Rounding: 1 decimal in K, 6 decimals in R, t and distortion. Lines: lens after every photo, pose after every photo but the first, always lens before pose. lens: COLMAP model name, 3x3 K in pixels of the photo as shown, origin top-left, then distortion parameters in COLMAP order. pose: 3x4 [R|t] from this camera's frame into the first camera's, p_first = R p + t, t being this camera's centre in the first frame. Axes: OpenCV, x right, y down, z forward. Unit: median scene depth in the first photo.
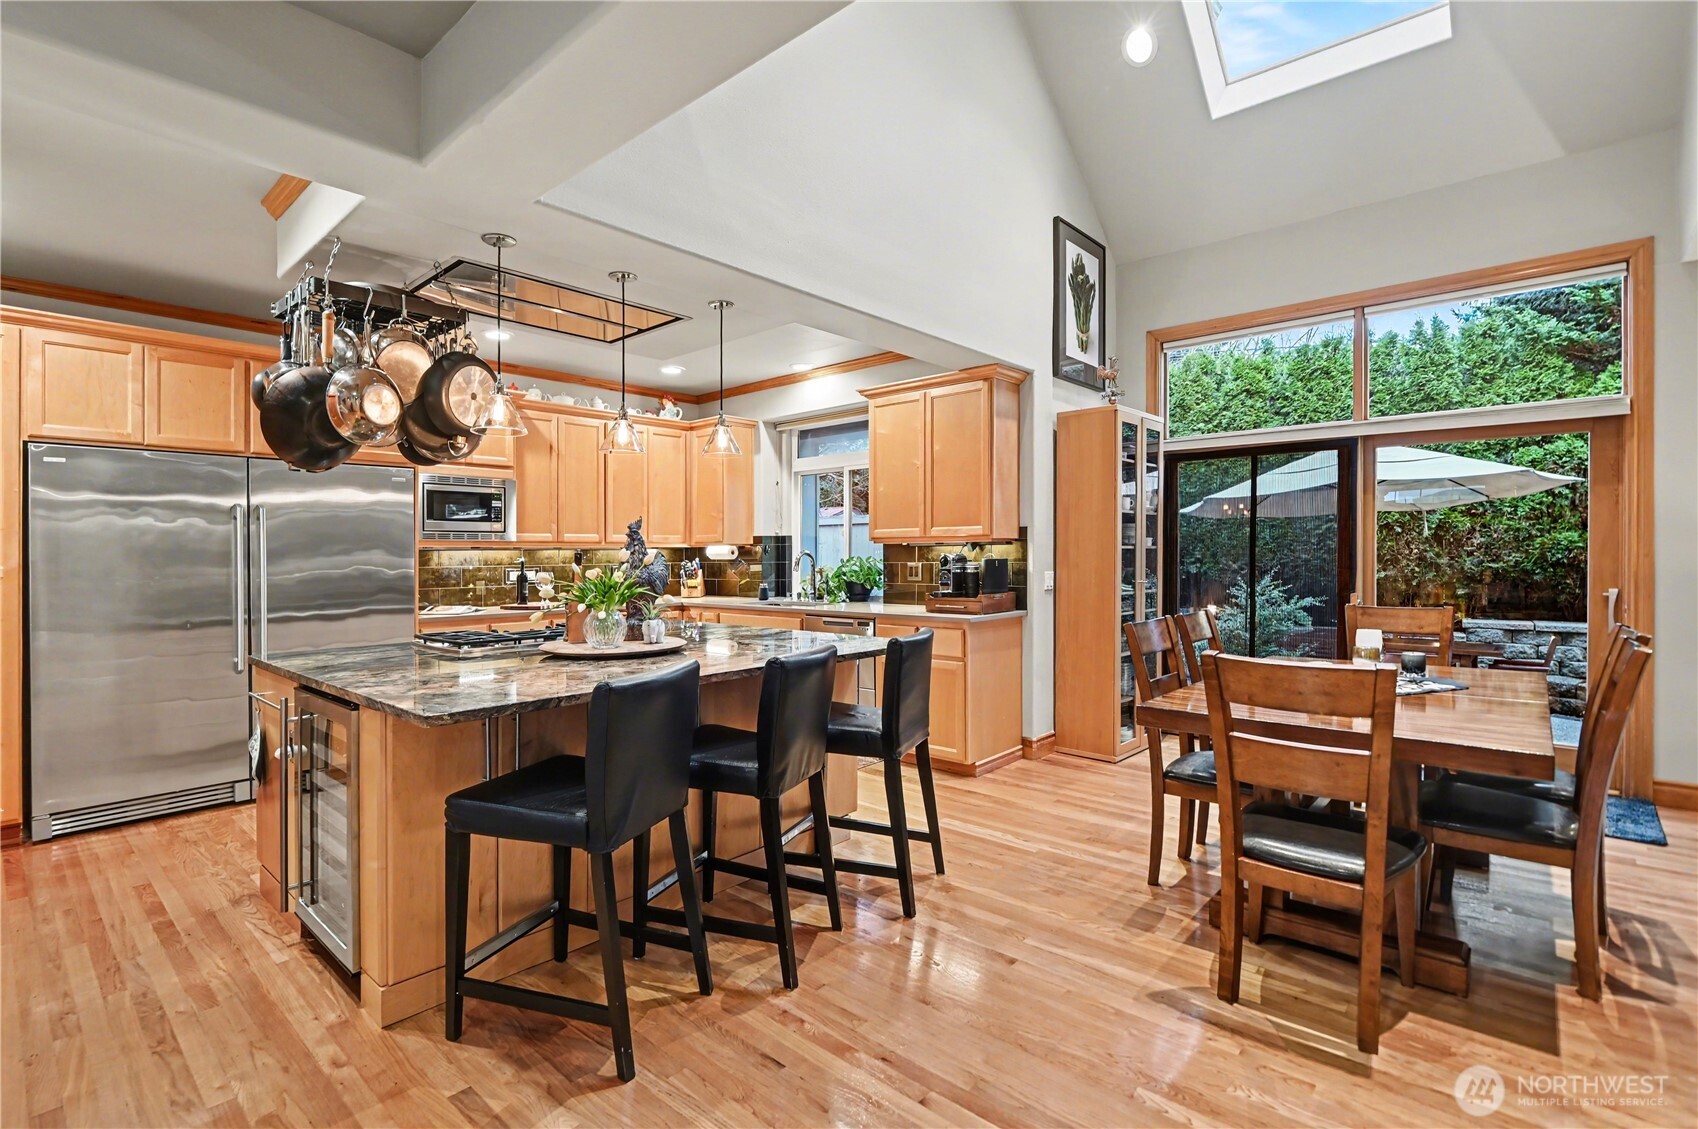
lens RADIAL K [[785.2, 0, 849.3], [0, 785.2, 565.5], [0, 0, 1]] dist [0.001943, -0.008627]
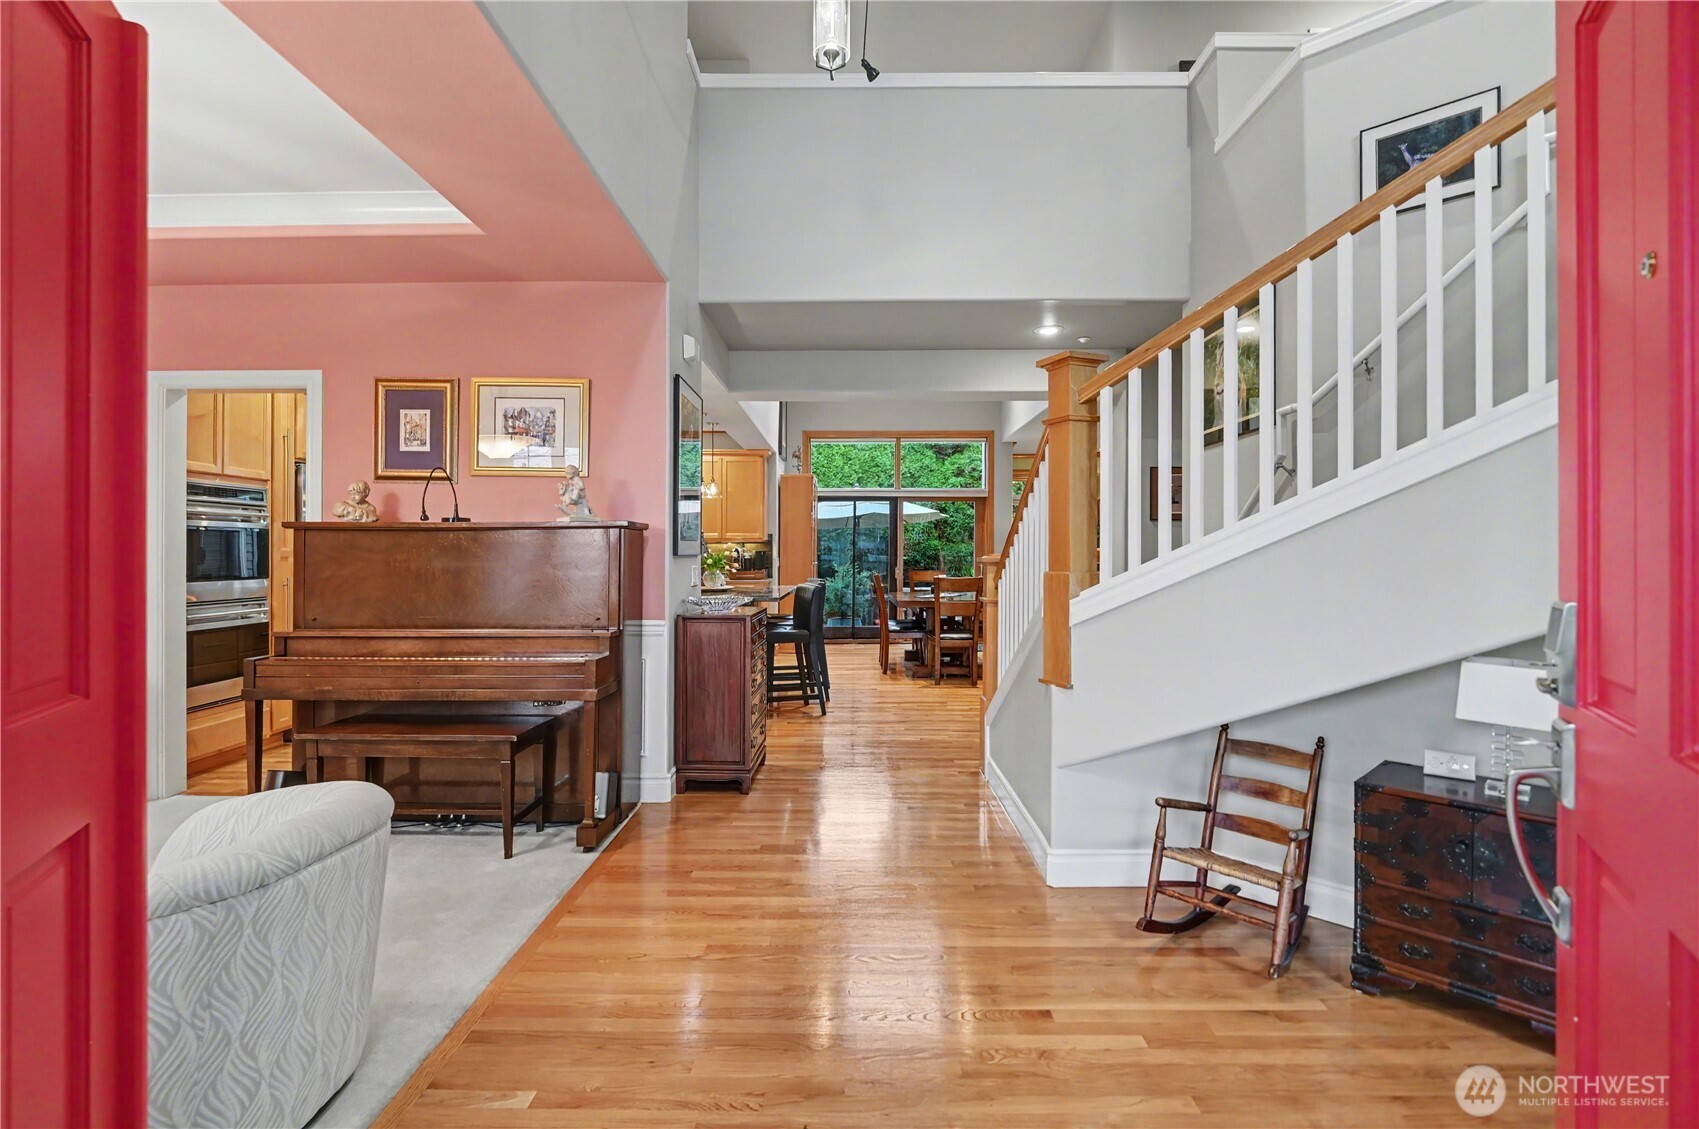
lens RADIAL K [[785.7, 0, 849.8], [0, 785.7, 565.5], [0, 0, 1]] dist [0.001943, -0.008627]
pose [[0.747049, -0.007227, 0.664730, -0.886436], [0.008447, 0.999963, 0.001378, 0.024156], [-0.664715, 0.004586, 0.747083, -0.535839]]
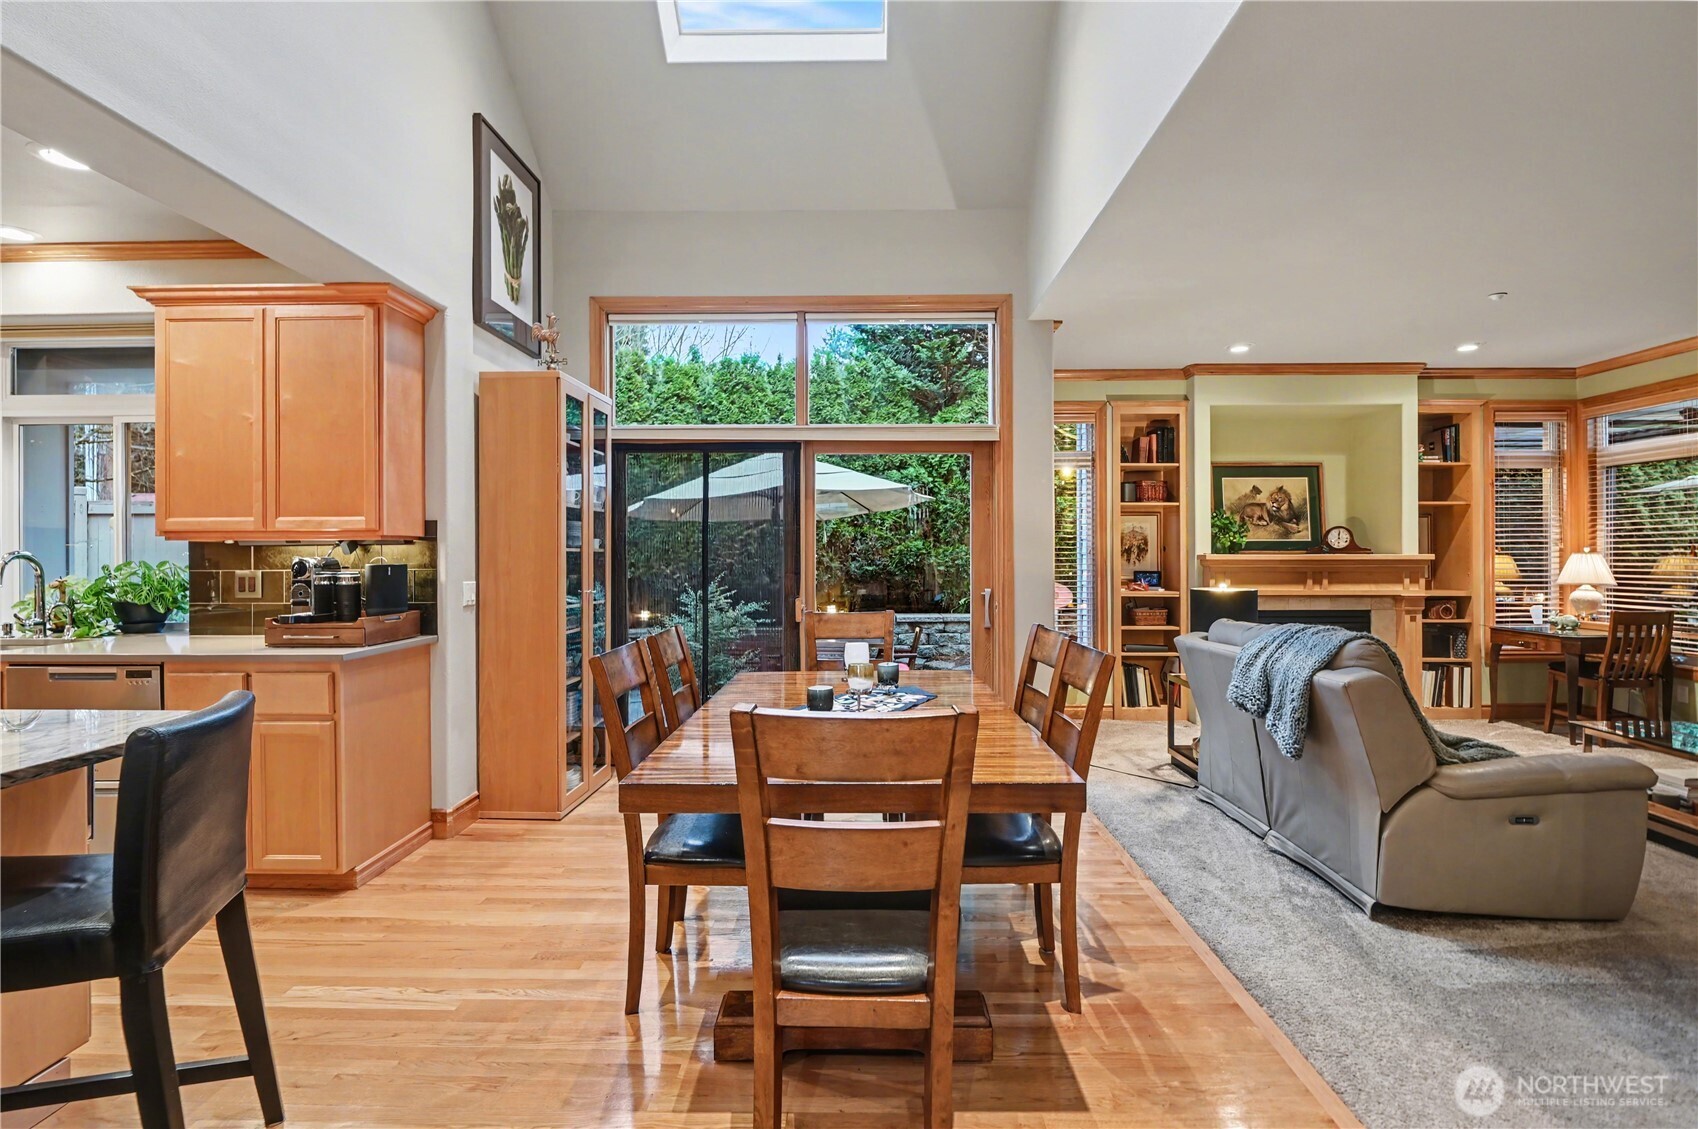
lens RADIAL K [[785.2, 0, 849.3], [0, 785.2, 565.5], [0, 0, 1]] dist [0.001943, -0.008627]
pose [[0.760248, -0.004097, 0.649620, 0.043323], [0.007521, 0.999969, -0.002495, -0.002771], [-0.649590, 0.006782, 0.760255, 0.194413]]
